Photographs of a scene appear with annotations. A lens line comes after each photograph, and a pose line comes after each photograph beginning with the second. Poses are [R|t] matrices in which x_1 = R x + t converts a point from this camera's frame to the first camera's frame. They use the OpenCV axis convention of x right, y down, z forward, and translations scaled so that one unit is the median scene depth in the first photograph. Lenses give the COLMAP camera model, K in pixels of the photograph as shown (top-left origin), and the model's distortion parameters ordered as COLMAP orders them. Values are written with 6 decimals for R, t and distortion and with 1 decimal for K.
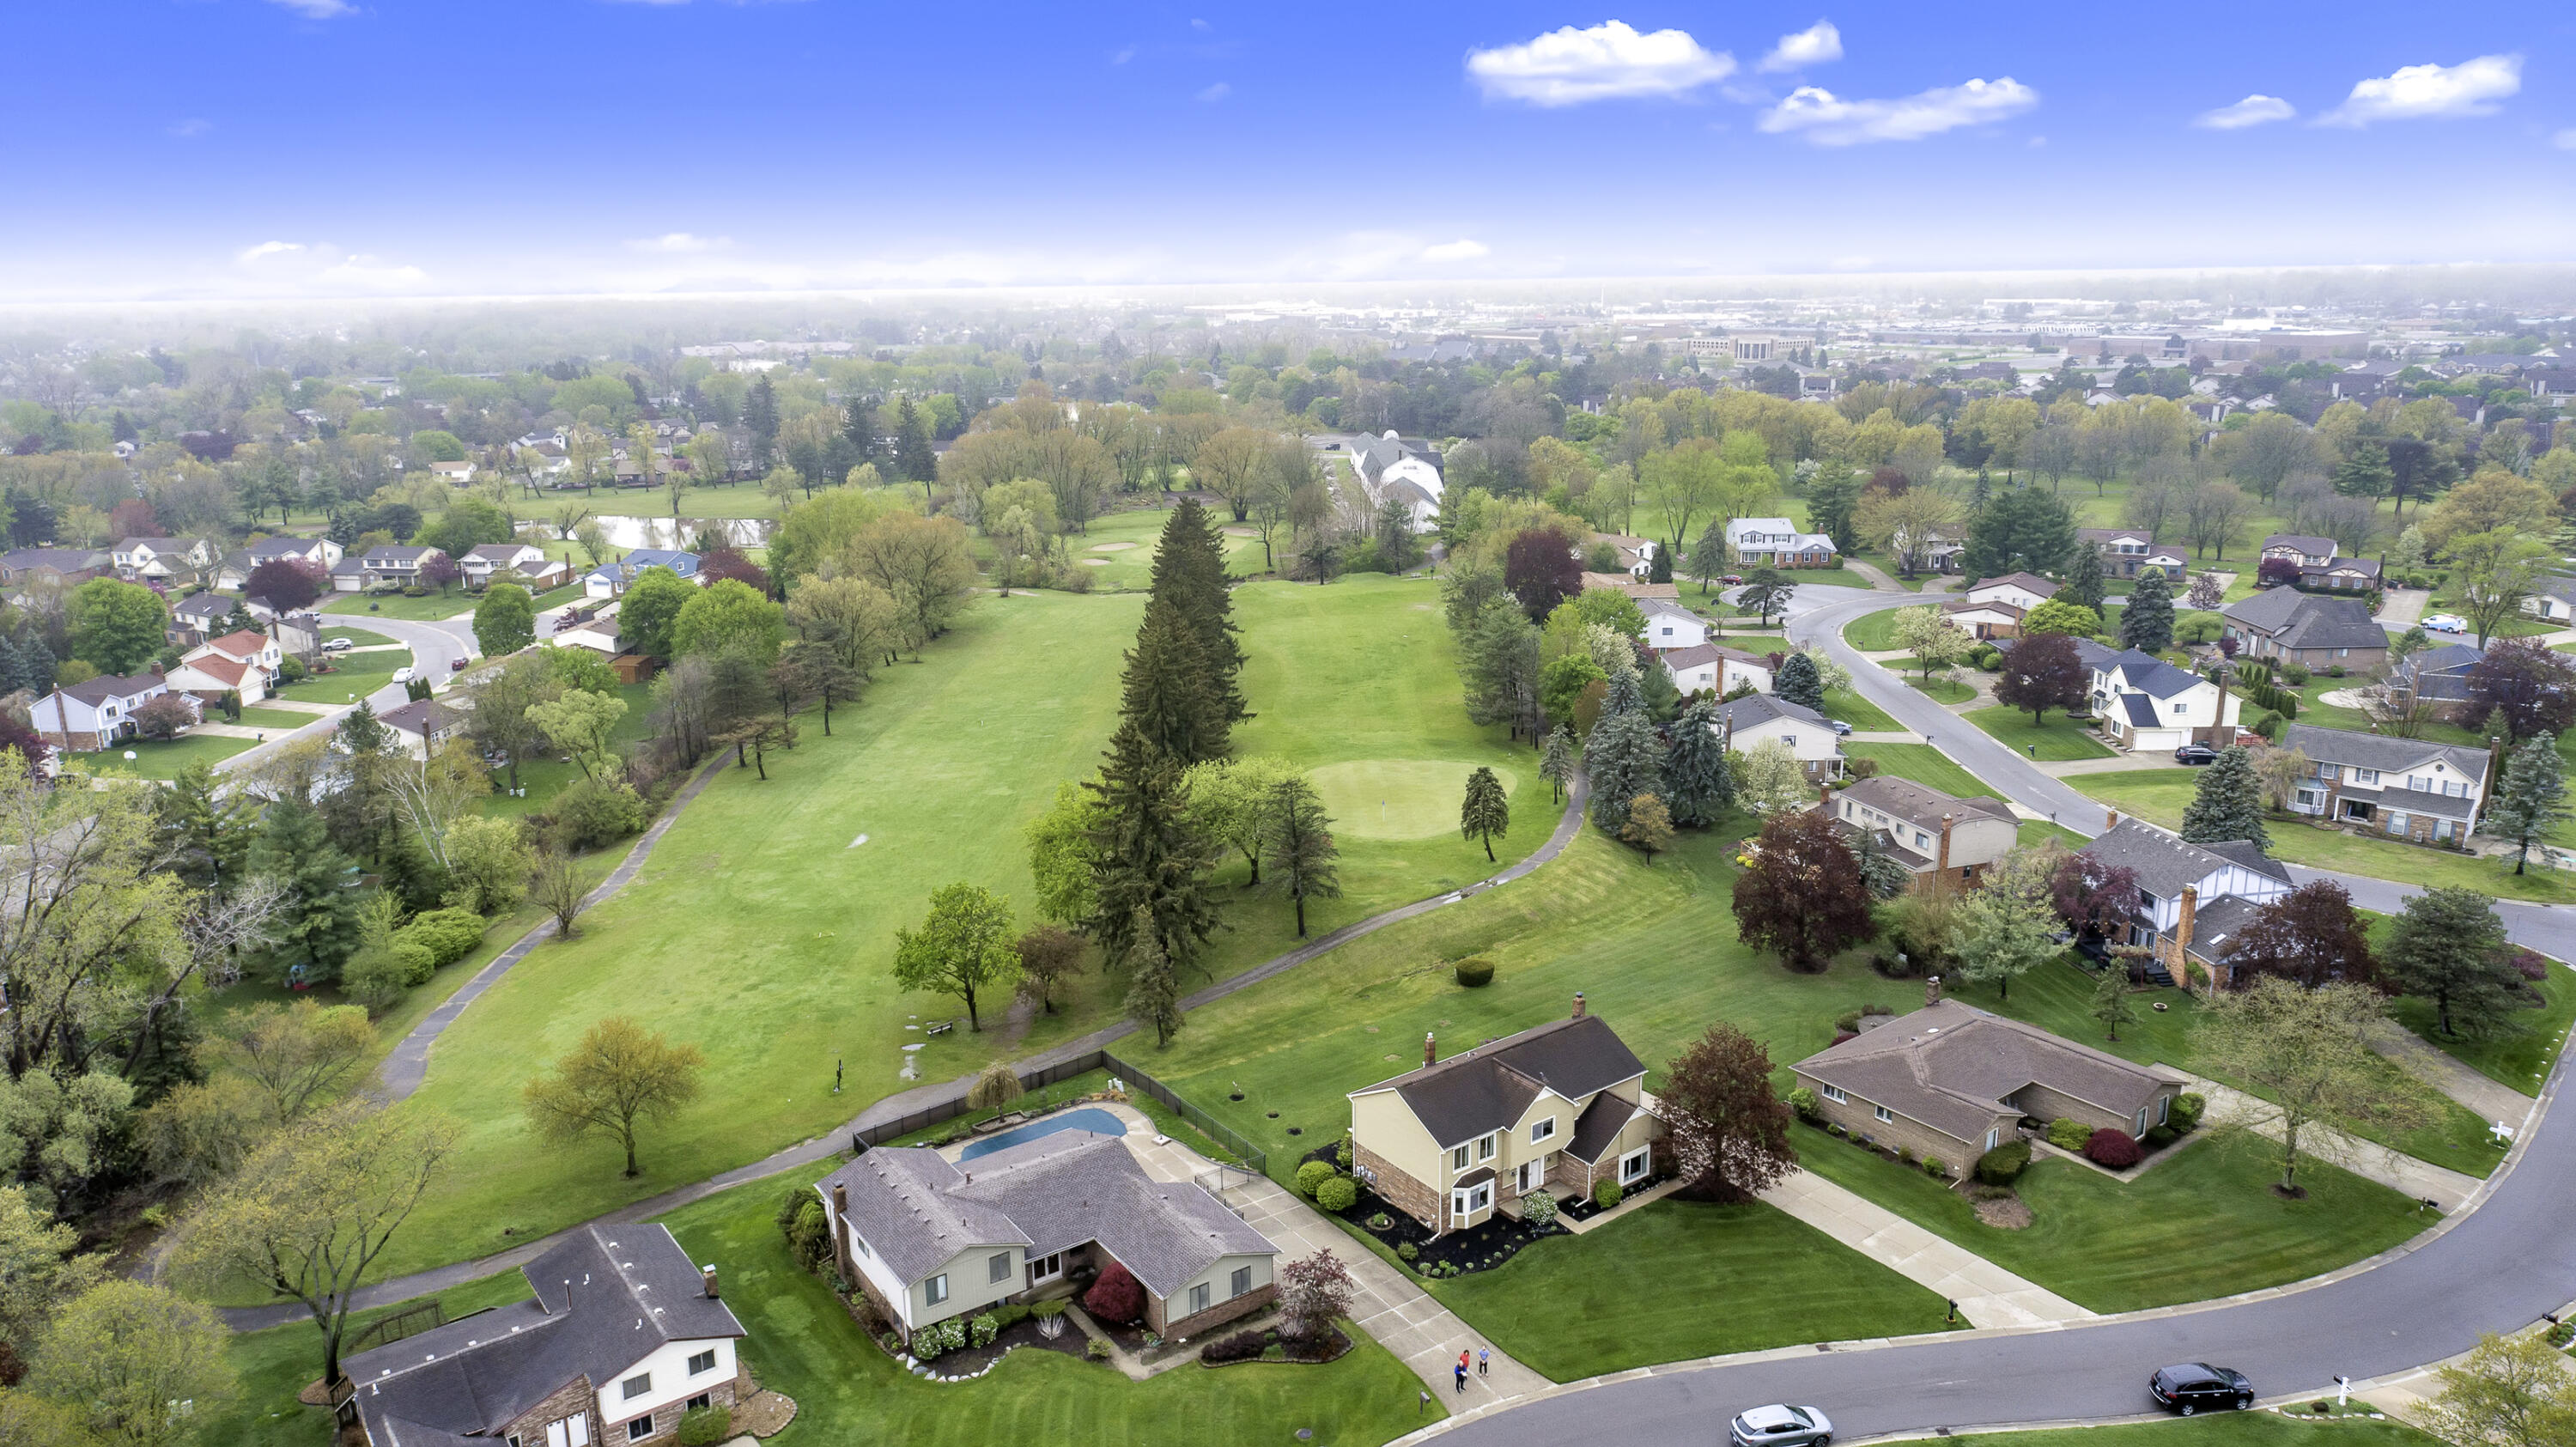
lens RADIAL K [[1760.9, 0, 1288.0], [0, 1760.9, 723.5], [0, 0, 1]] dist [-0.008135, 0.002716]
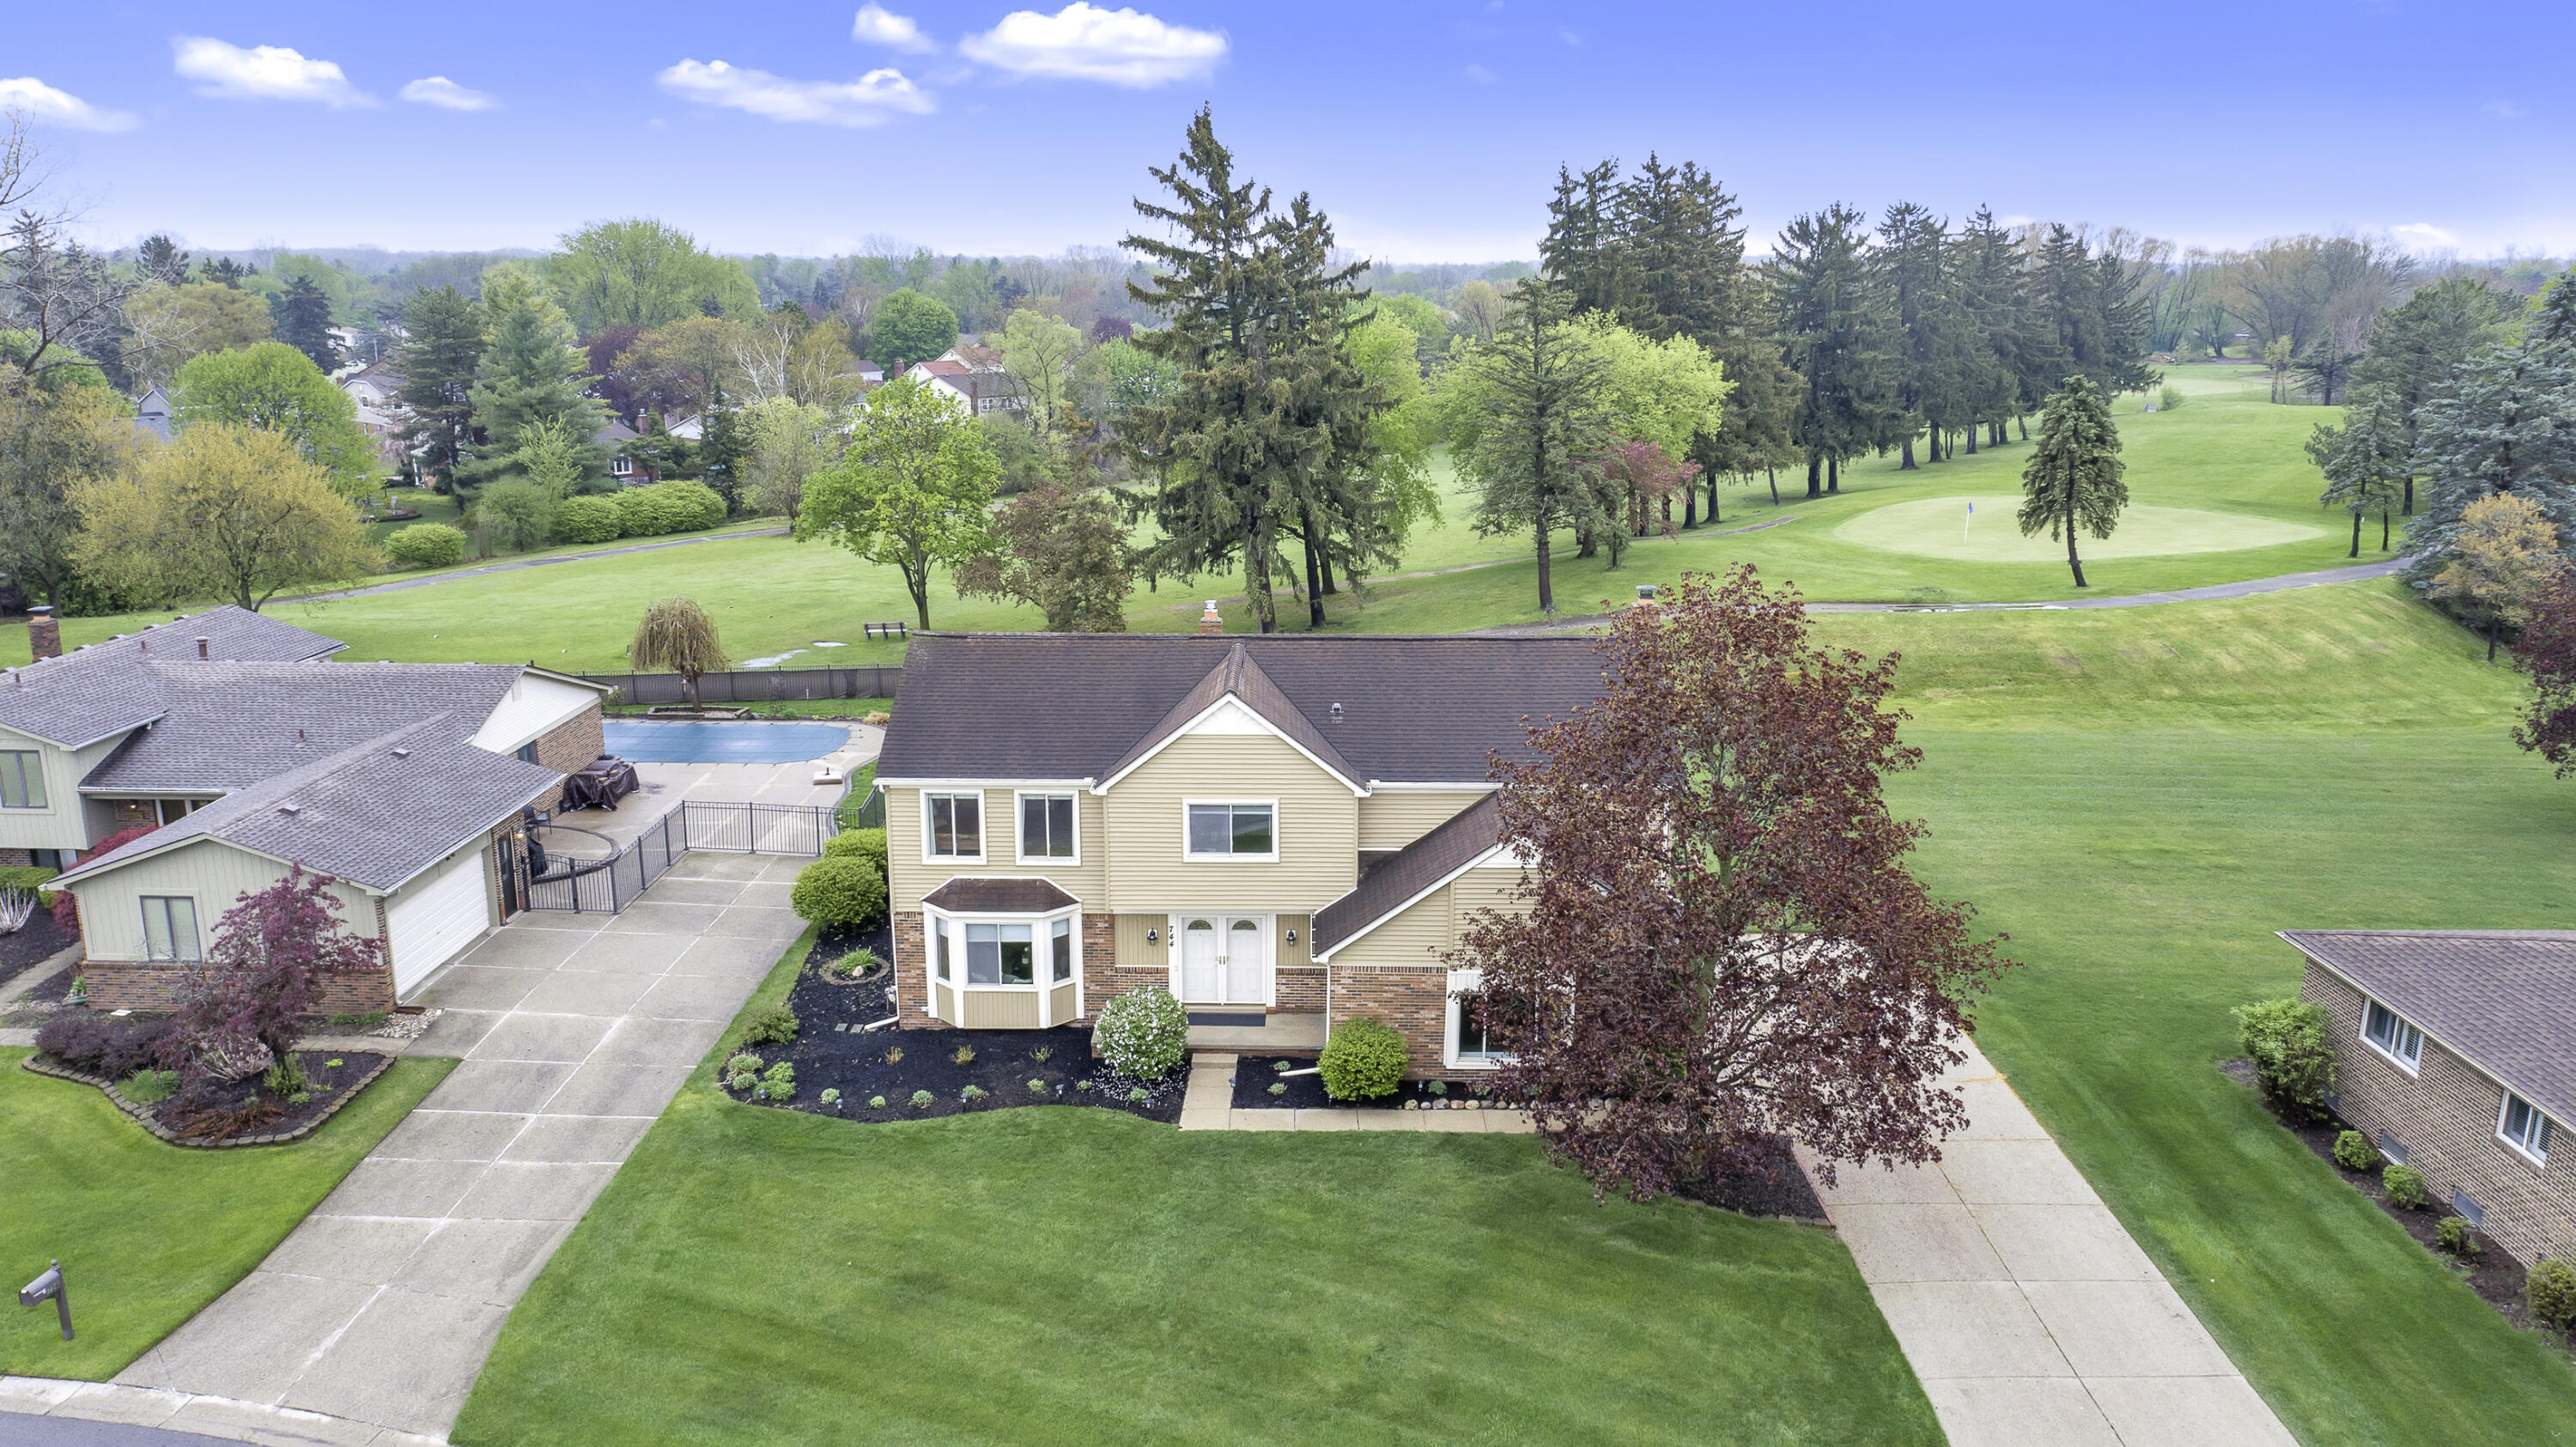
lens RADIAL K [[1760.9, 0, 1288.0], [0, 1760.9, 723.5], [0, 0, 1]] dist [-0.008135, 0.002716]
pose [[0.793959, 0.157619, -0.587185, 0.350978], [-0.158593, 0.986065, 0.050251, 0.186887], [0.586922, 0.053226, 0.807892, 0.708799]]
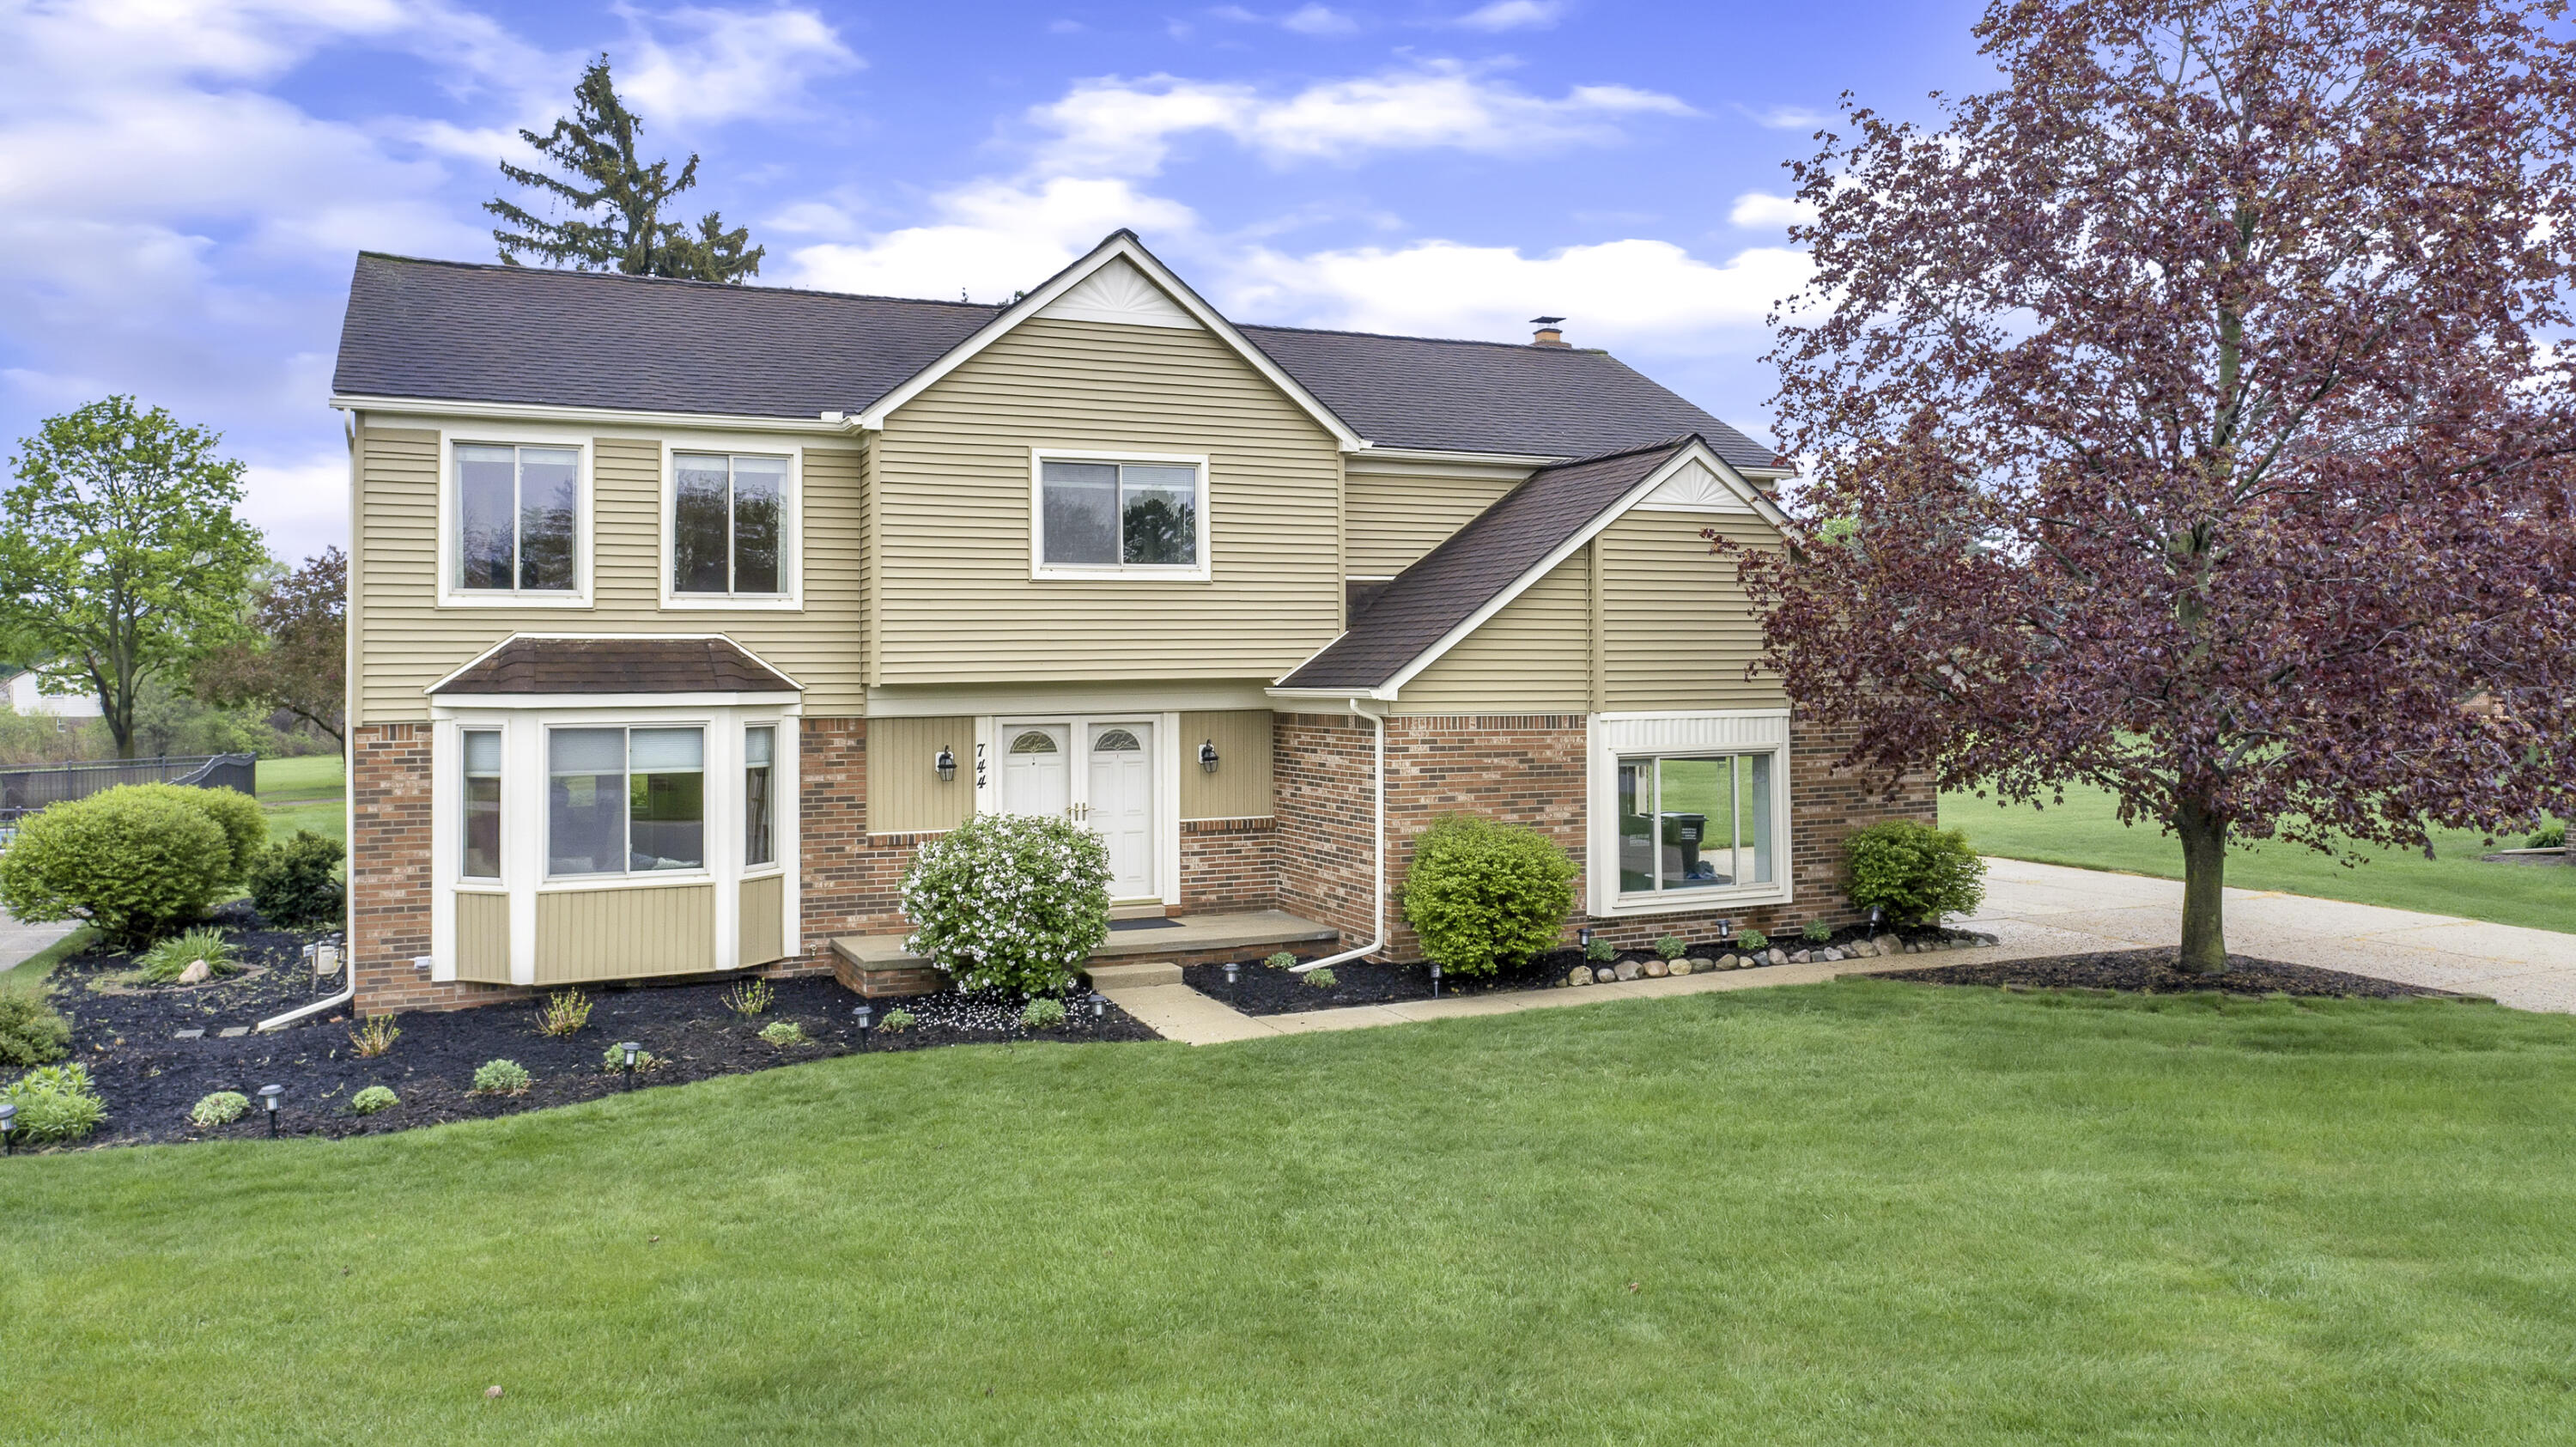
lens RADIAL K [[1794.5, 0, 1284.1], [0, 1794.5, 603.2], [0, 0, 1]] dist [-0.005959, 0.000447]
pose [[0.973502, -0.005864, -0.228601, 0.198692], [-0.055442, 0.963794, -0.260821, 0.281597], [0.221854, 0.266584, 0.937931, 0.820450]]
